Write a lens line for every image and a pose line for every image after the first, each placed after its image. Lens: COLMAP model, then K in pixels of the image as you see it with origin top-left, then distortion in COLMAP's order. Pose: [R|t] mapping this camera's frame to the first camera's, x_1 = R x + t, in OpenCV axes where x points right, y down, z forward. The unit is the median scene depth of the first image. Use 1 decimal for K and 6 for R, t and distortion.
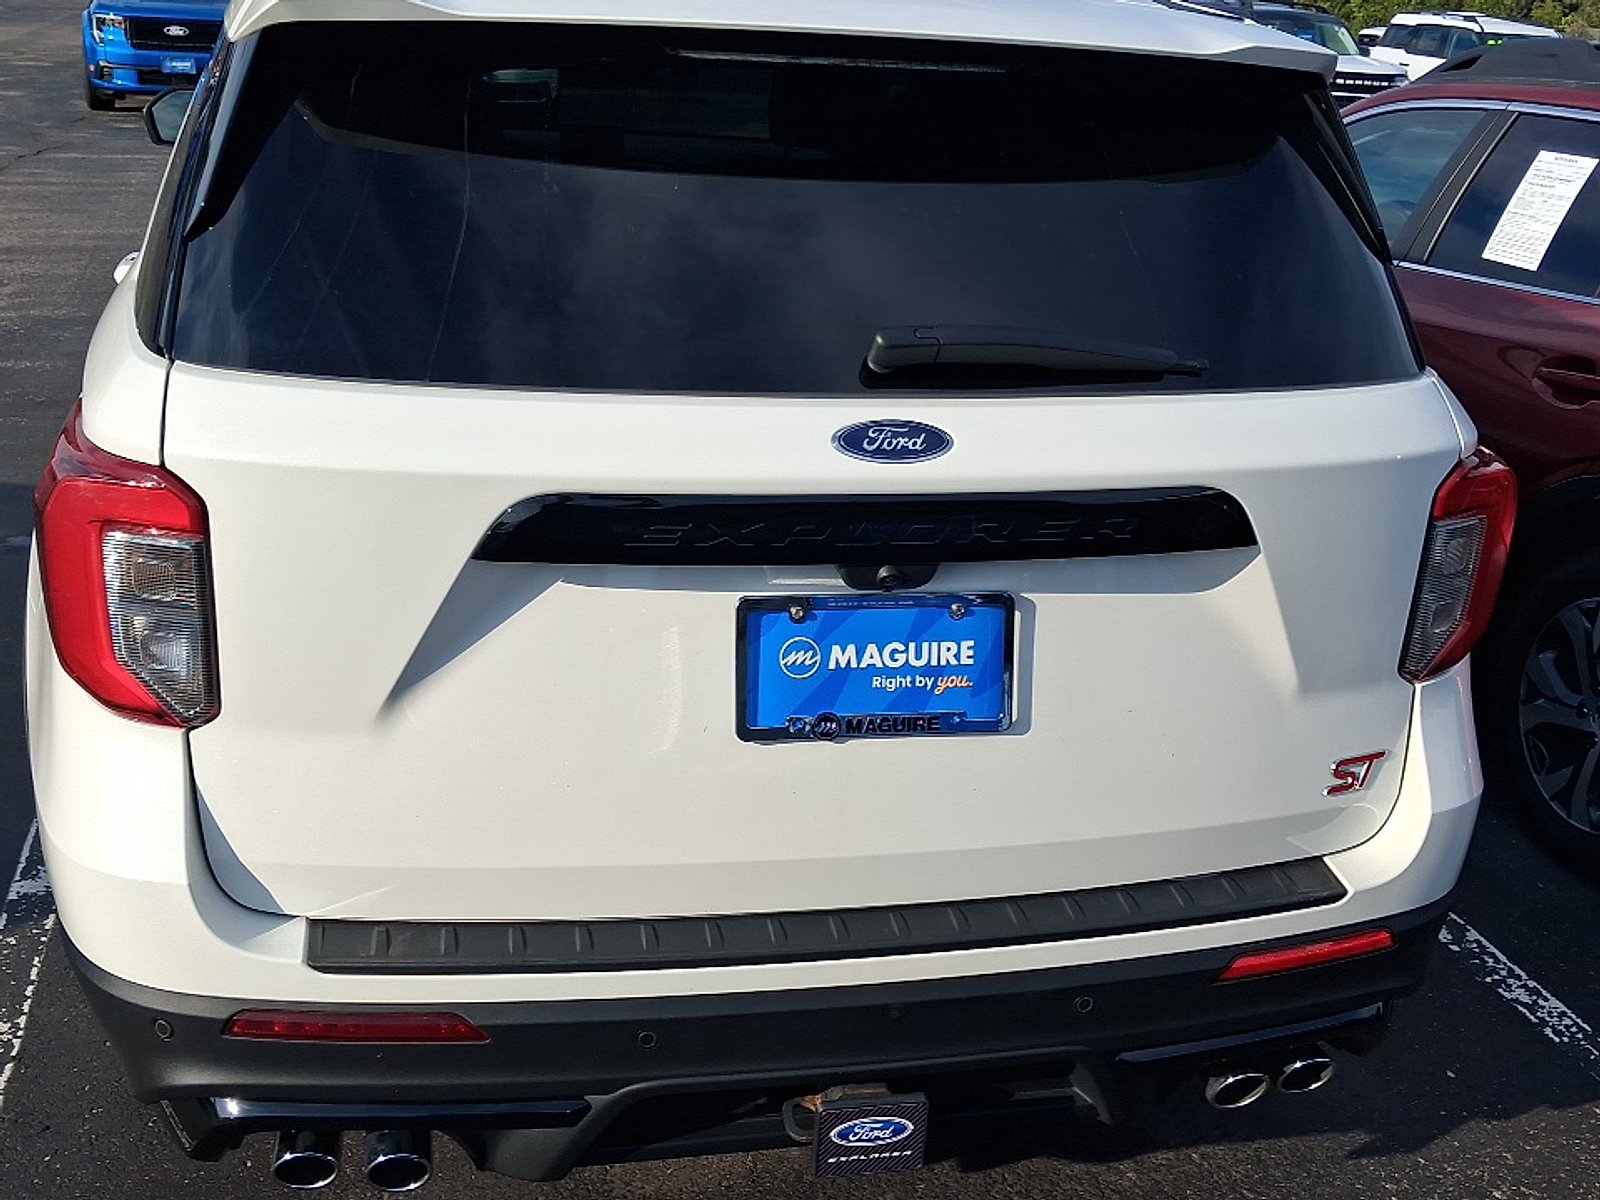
lens RADIAL K [[1613.9, 0, 800.0], [0, 1613.9, 600.0], [0, 0, 1]] dist [0.069948, -0.006739]
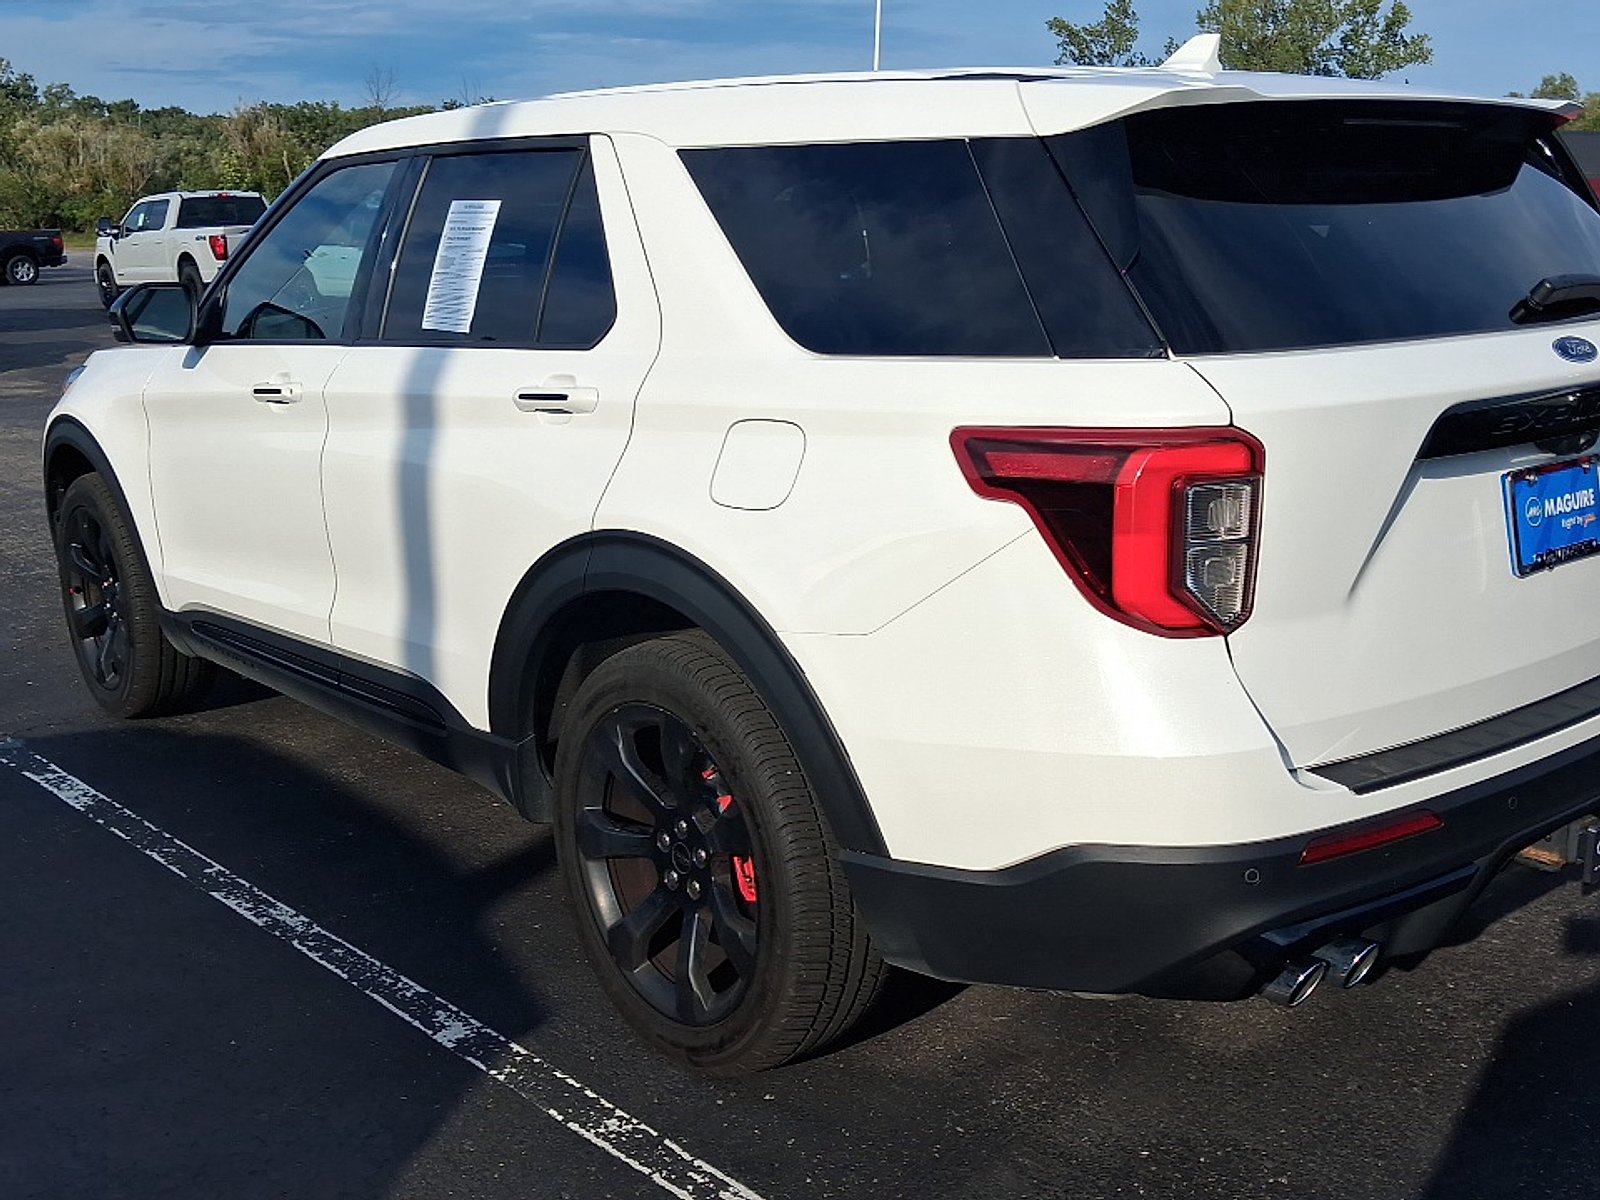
lens RADIAL K [[1613.9, 0, 800.0], [0, 1613.9, 600.0], [0, 0, 1]] dist [0.069948, -0.006739]
pose [[0.880704, -0.176439, 0.439580, -1.201299], [0.228882, 0.971019, -0.068819, 0.061877], [-0.414697, 0.161221, 0.895563, -0.015080]]
